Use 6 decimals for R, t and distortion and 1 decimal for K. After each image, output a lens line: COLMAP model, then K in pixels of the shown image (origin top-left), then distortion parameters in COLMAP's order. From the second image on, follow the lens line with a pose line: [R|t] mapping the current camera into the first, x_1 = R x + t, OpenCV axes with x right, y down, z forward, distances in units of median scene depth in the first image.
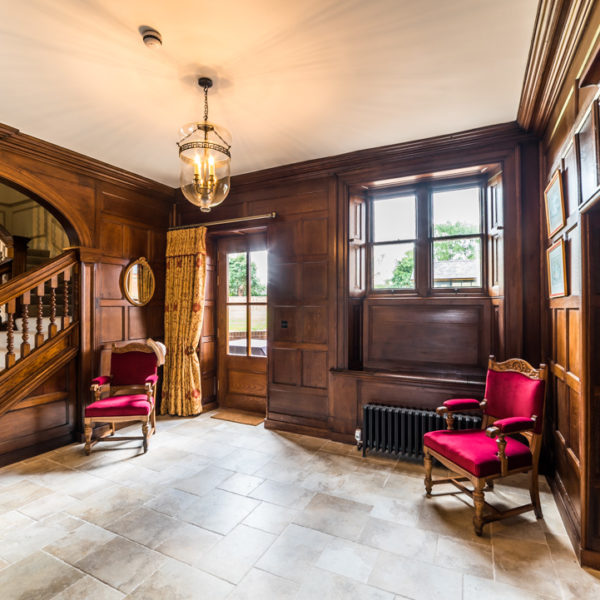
lens RADIAL K [[360.5, 0, 298.2], [0, 360.5, 301.7], [0, 0, 1]] dist [-0.028605, 0.004255]
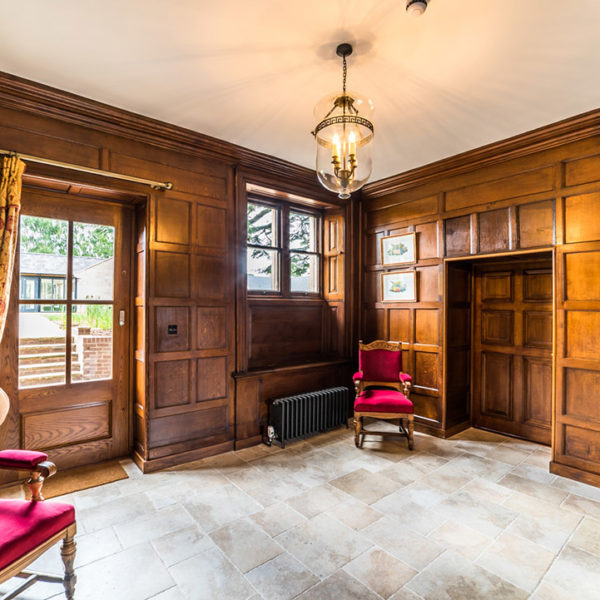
lens RADIAL K [[360.5, 0, 298.2], [0, 360.5, 301.7], [0, 0, 1]] dist [-0.028605, 0.004255]
pose [[0.408392, 0.017817, 0.912633, -0.787225], [-0.015525, 0.999800, -0.012571, 0.010397], [-0.912675, -0.009034, 0.408587, 0.535987]]
